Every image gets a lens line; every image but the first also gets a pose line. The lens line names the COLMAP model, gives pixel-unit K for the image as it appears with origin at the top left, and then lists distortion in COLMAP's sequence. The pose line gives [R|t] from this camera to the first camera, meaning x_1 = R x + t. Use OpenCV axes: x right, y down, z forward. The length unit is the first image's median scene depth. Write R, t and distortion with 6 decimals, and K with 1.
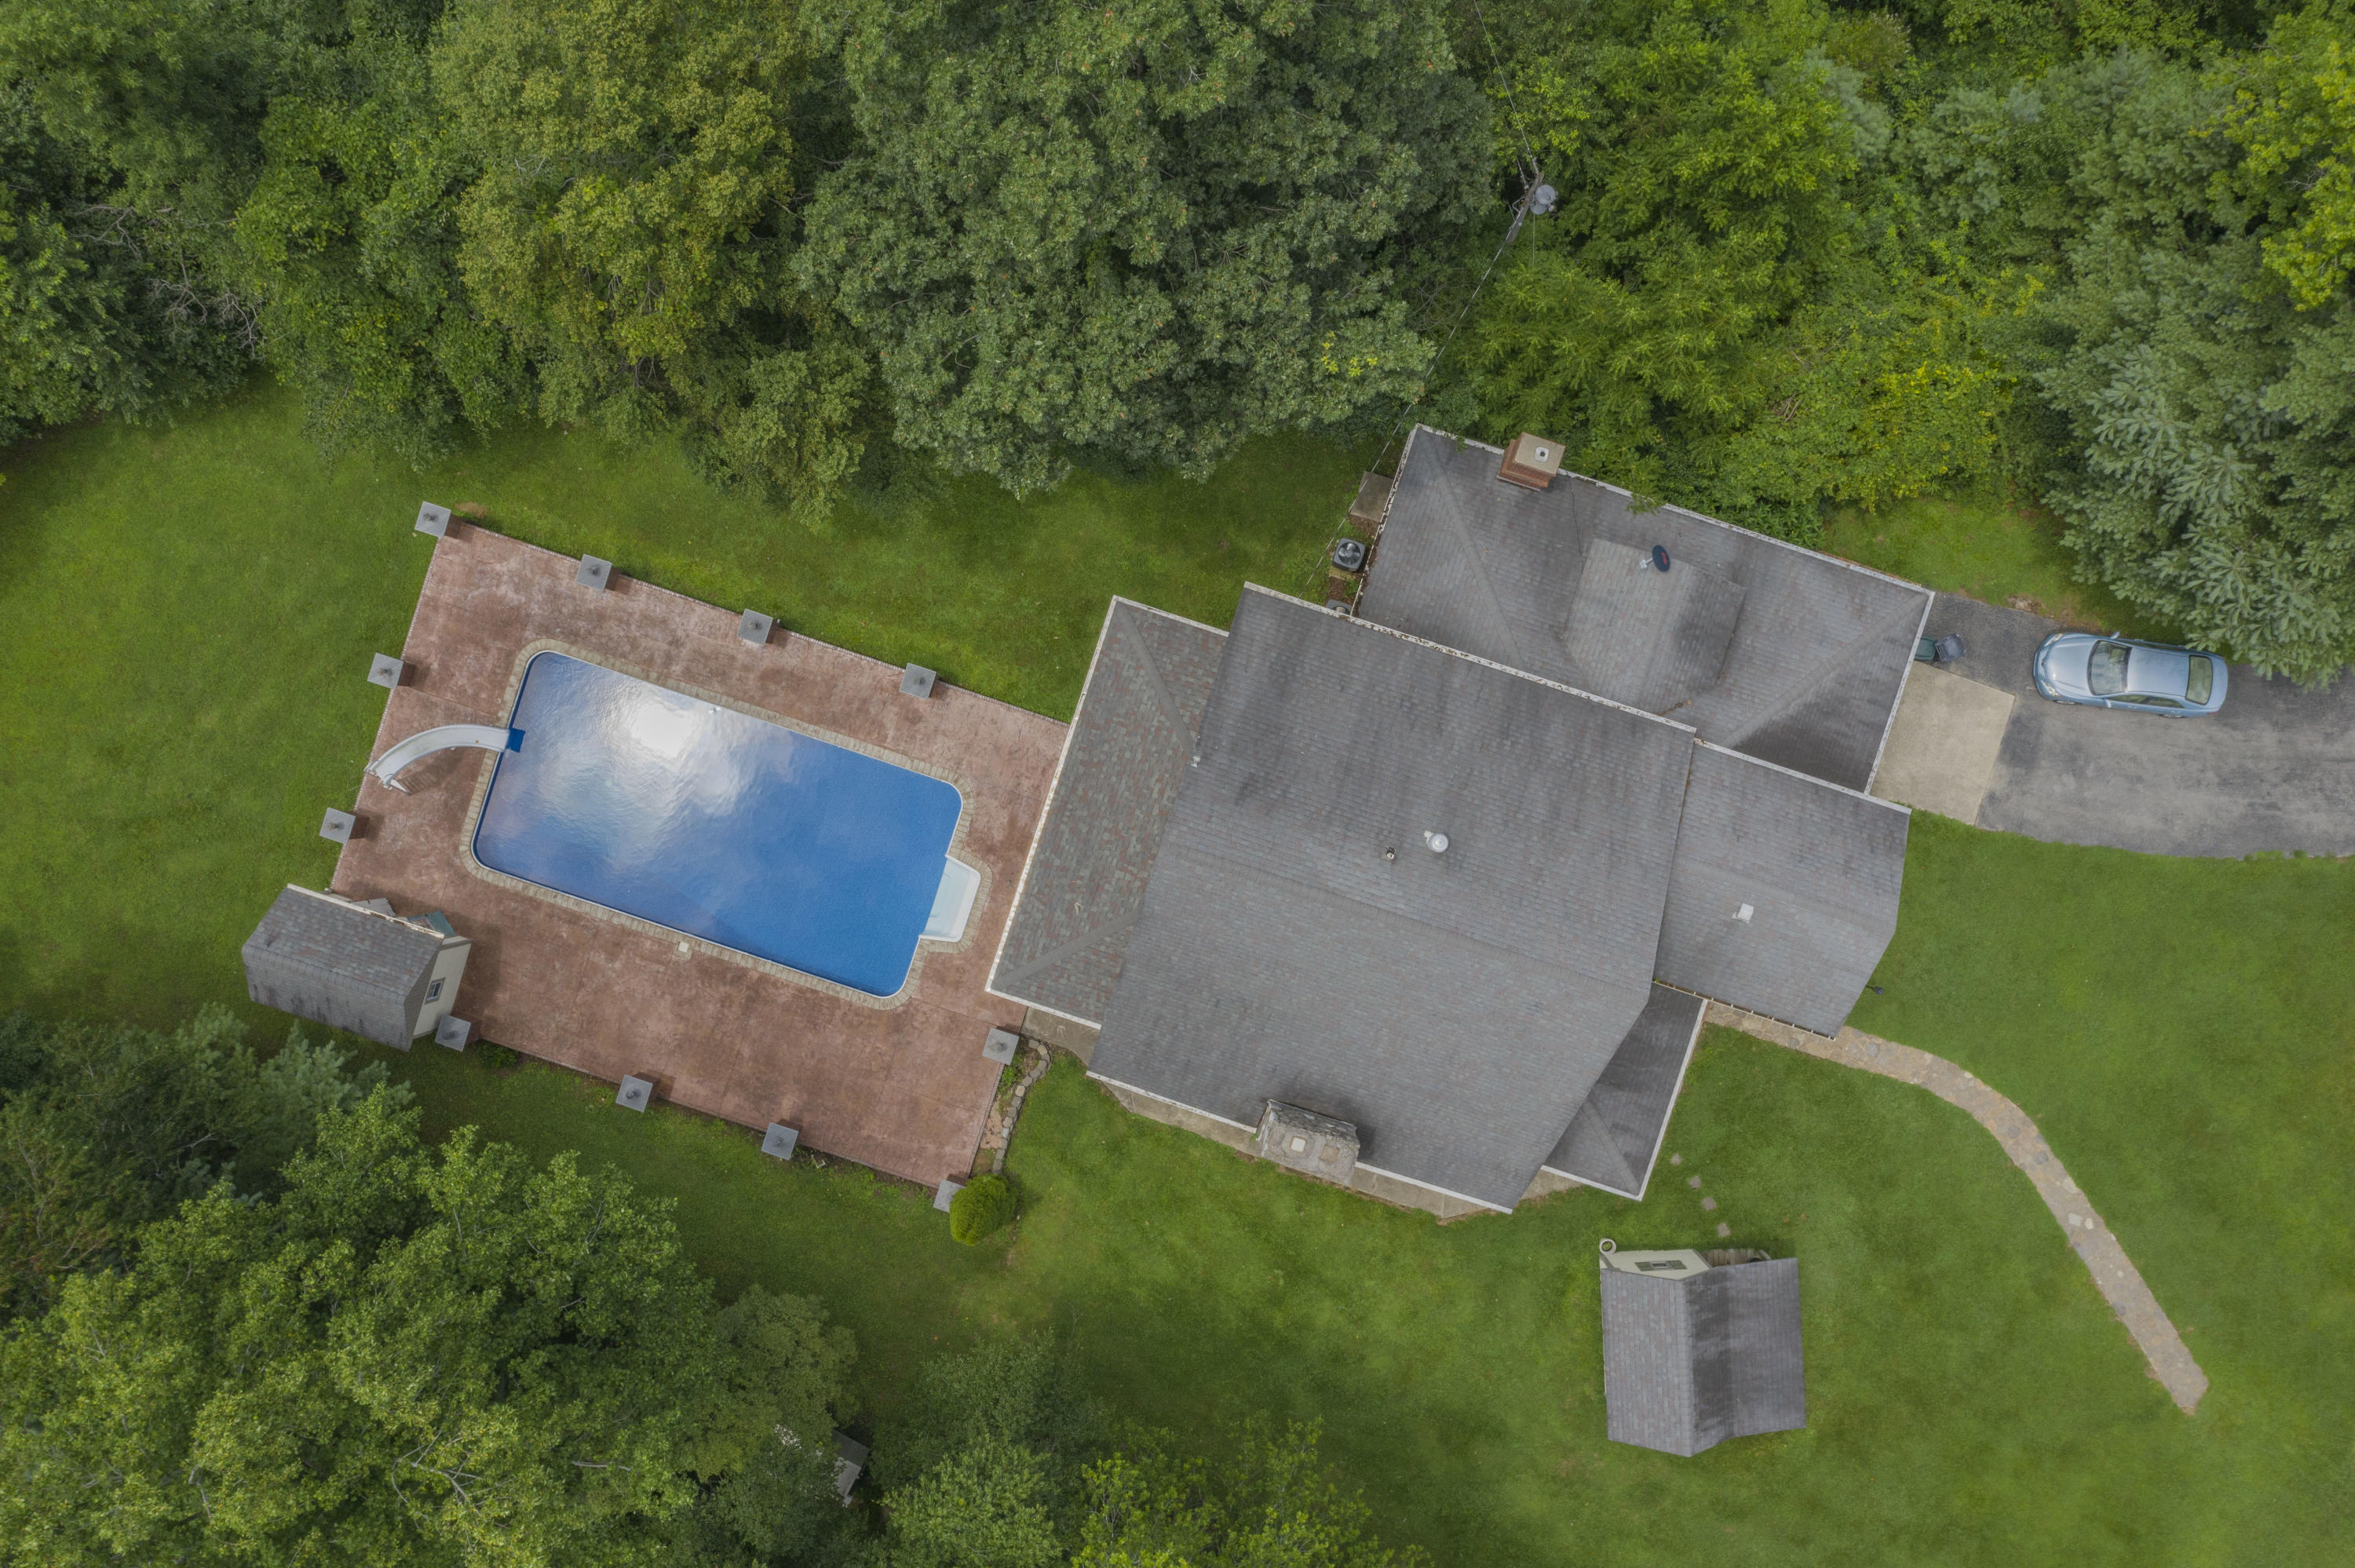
lens RADIAL K [[1829.8, 0, 1168.4], [0, 1829.8, 764.4], [0, 0, 1]] dist [-0.026728, 0.014089]
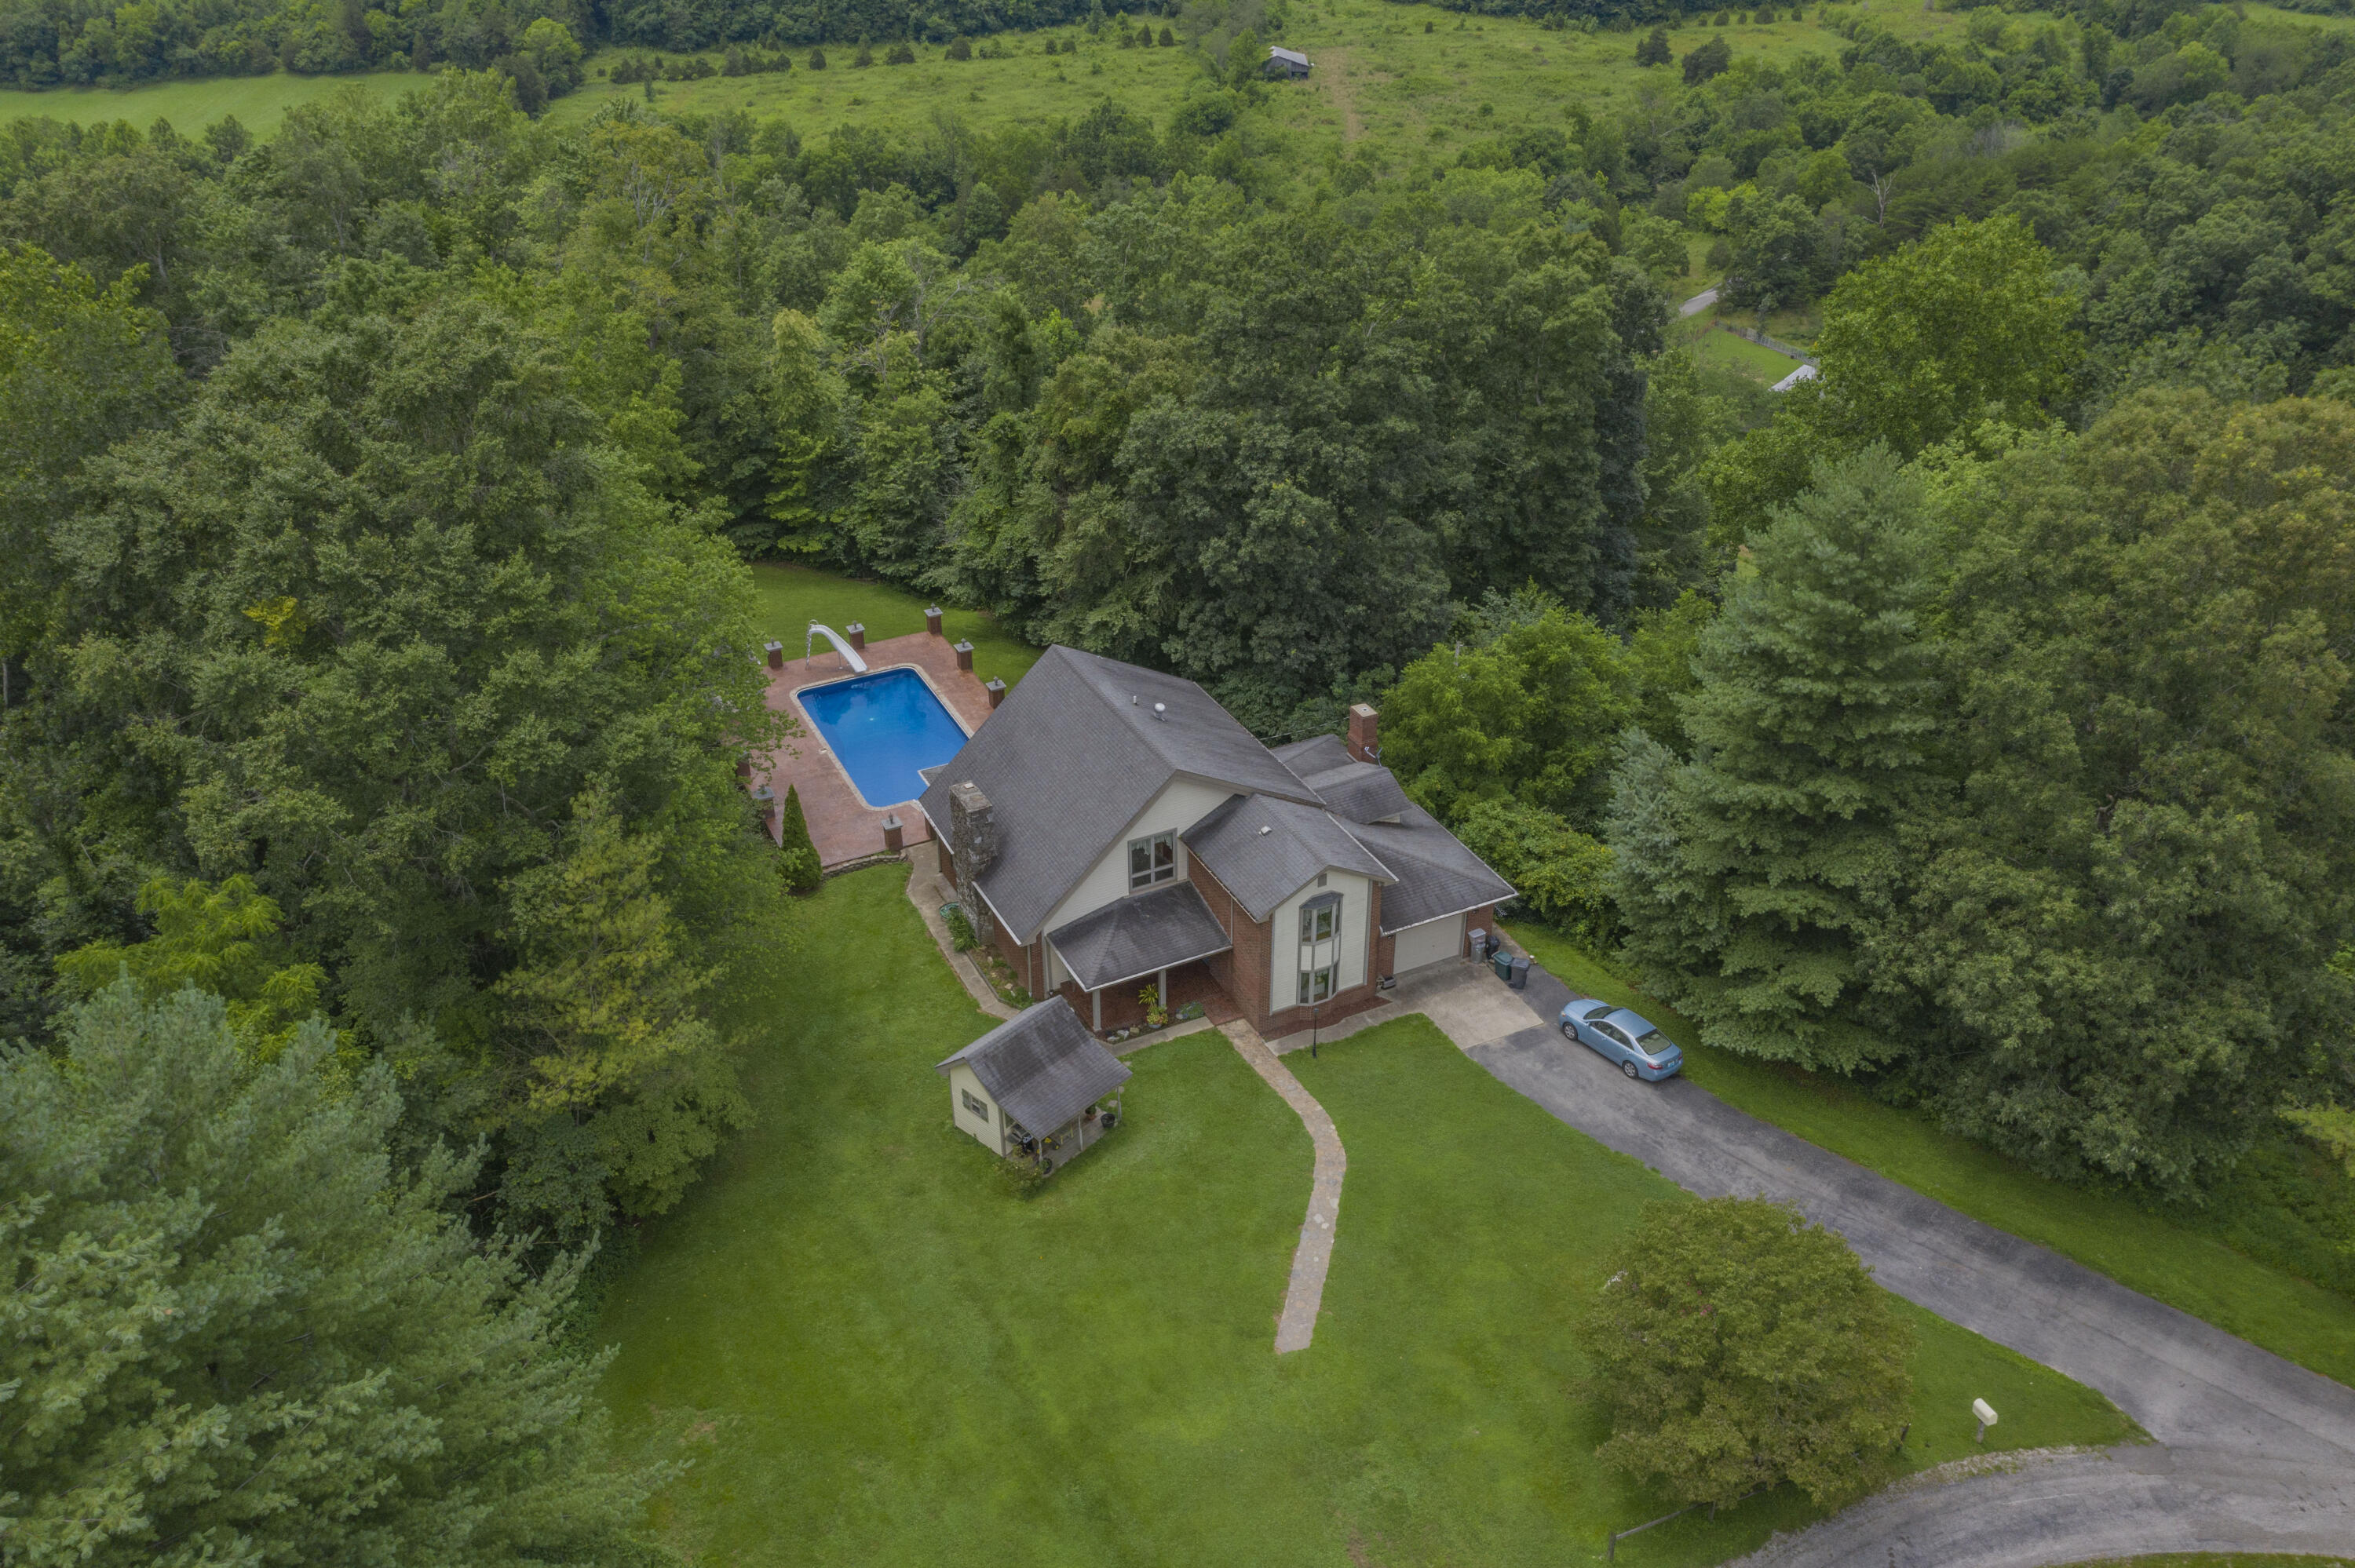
lens RADIAL K [[1829.8, 0, 1172.8], [0, 1829.8, 776.9], [0, 0, 1]] dist [-0.026728, 0.014089]
pose [[0.697205, 0.375581, -0.610610, 1.044064], [-0.716847, 0.358208, -0.598178, 0.922174], [-0.005939, 0.854767, 0.518978, 0.131005]]
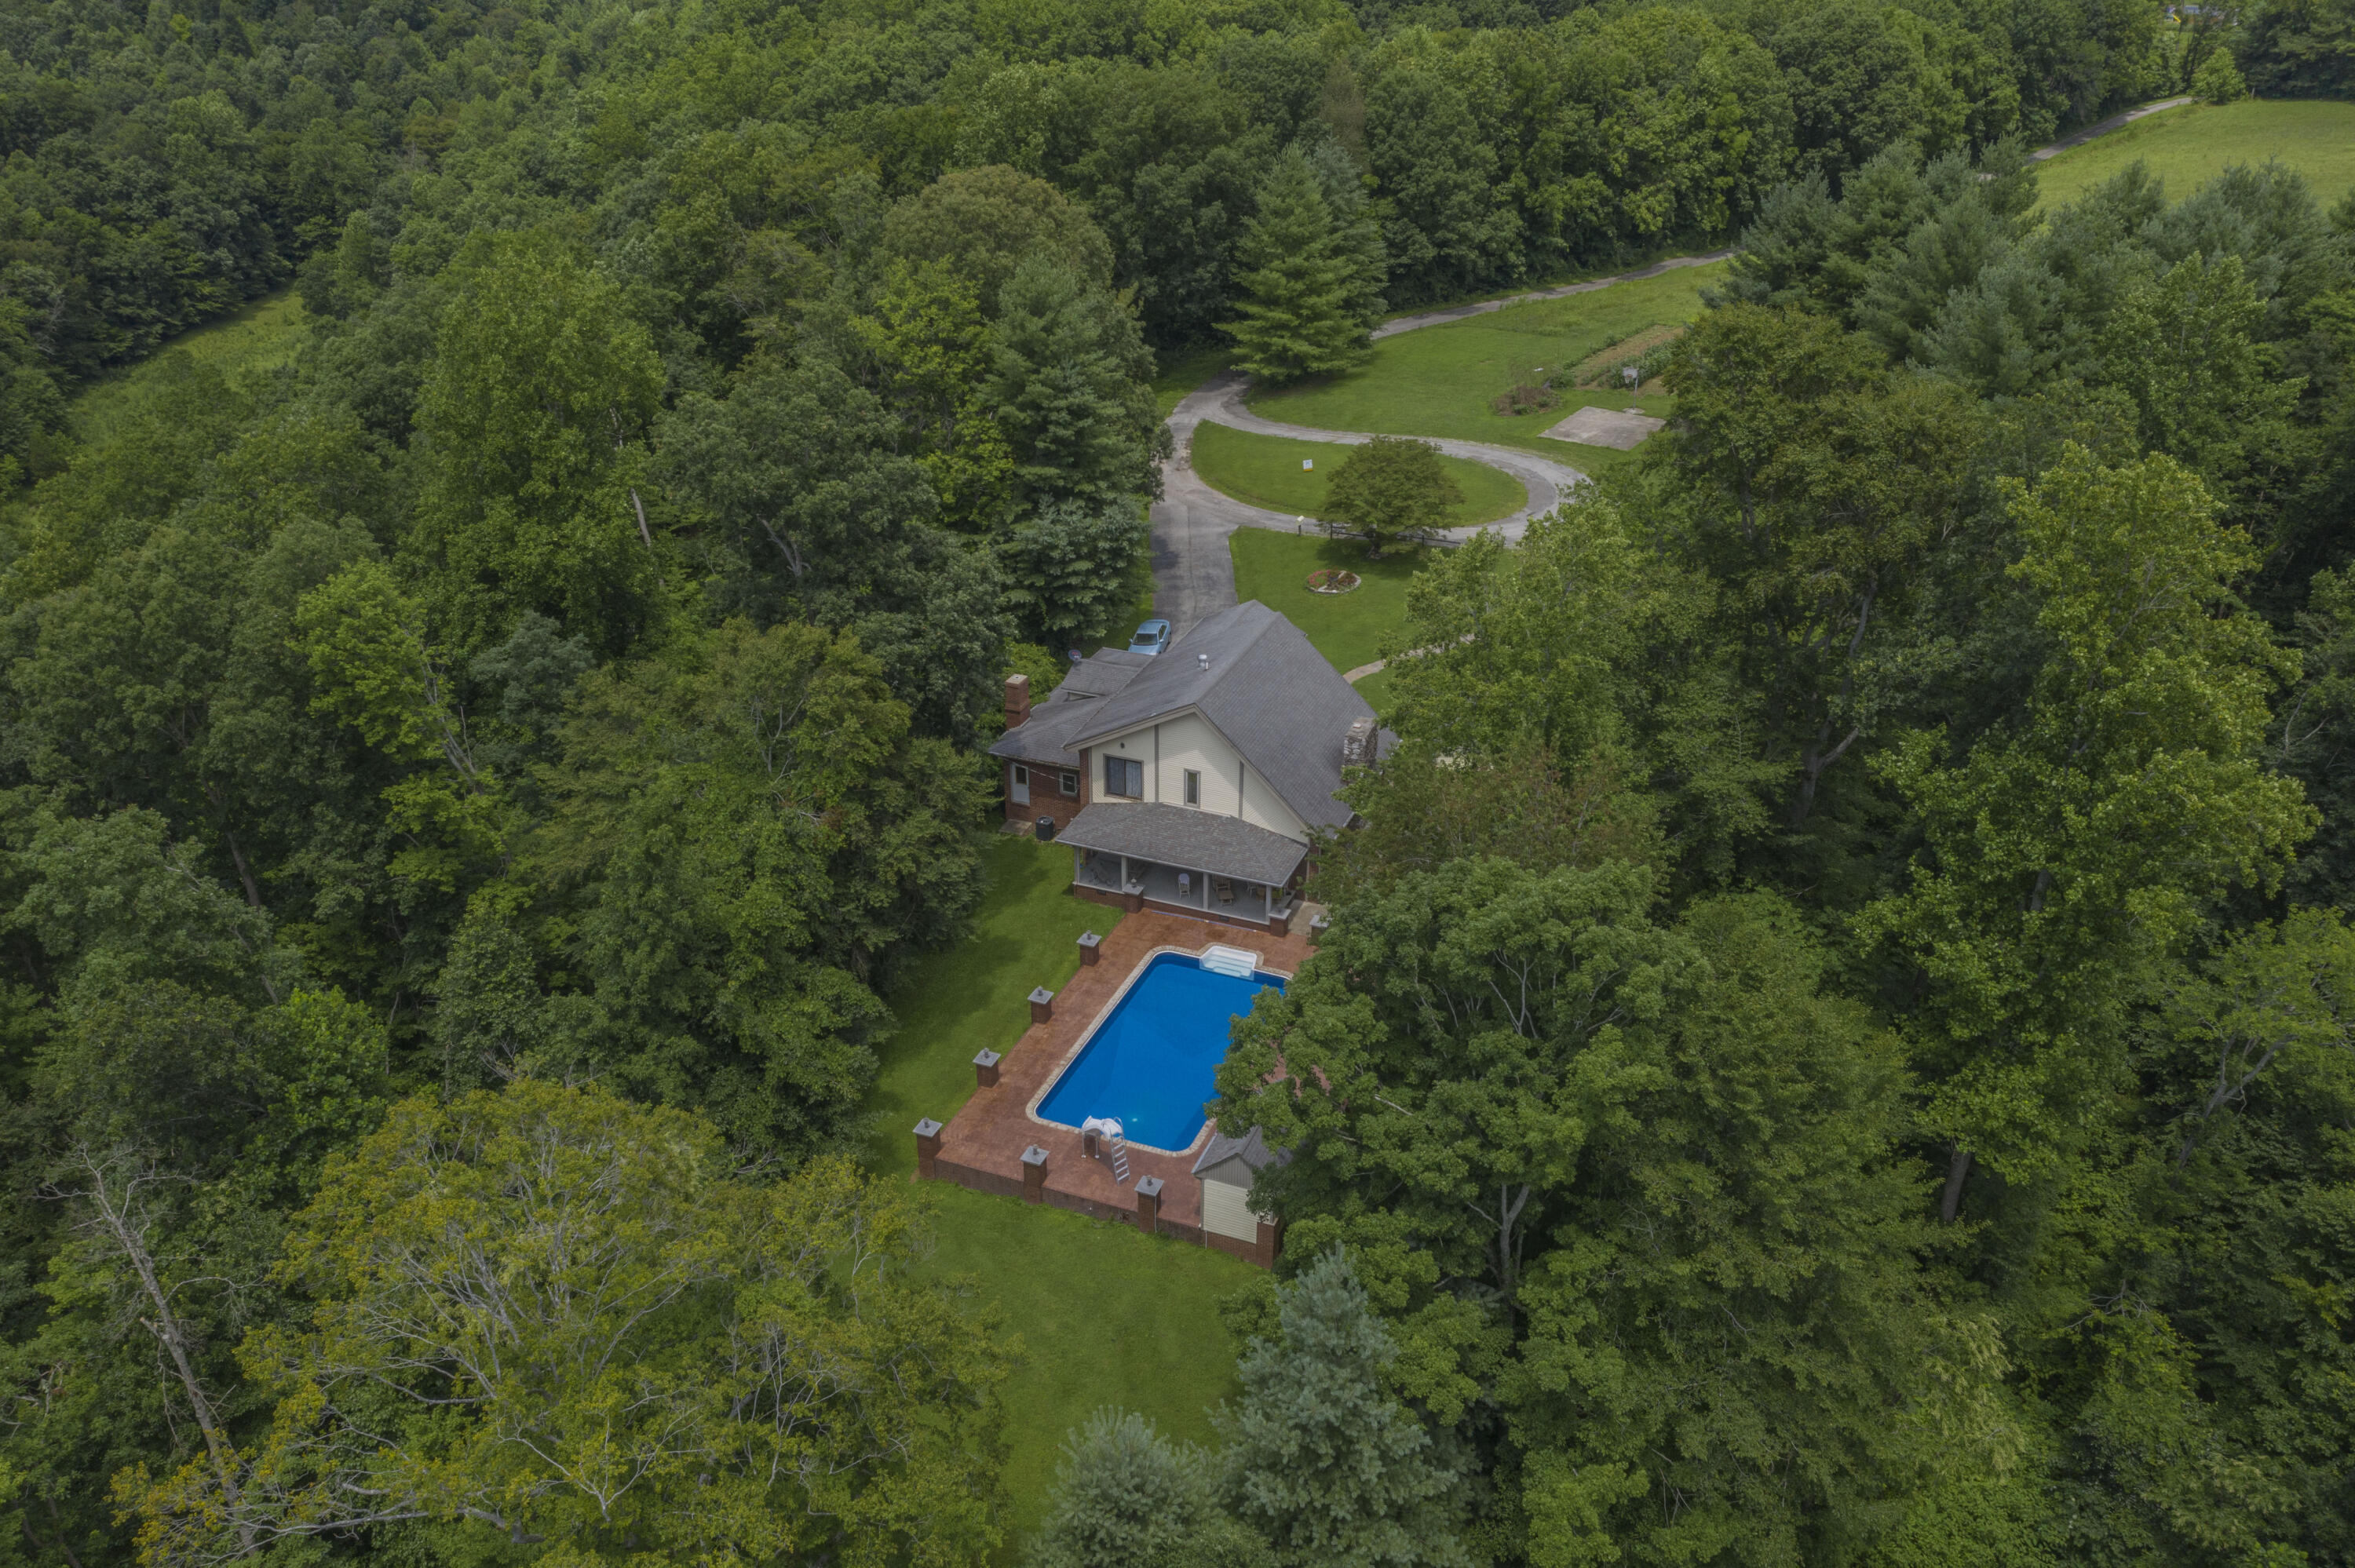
lens RADIAL K [[1829.8, 0, 1209.2], [0, 1829.8, 787.0], [0, 0, 1]] dist [-0.026728, 0.014089]
pose [[0.059479, -0.451734, 0.890168, -1.485187], [0.998187, 0.035133, -0.048867, 0.130438], [-0.009200, 0.891460, 0.453005, 0.160930]]
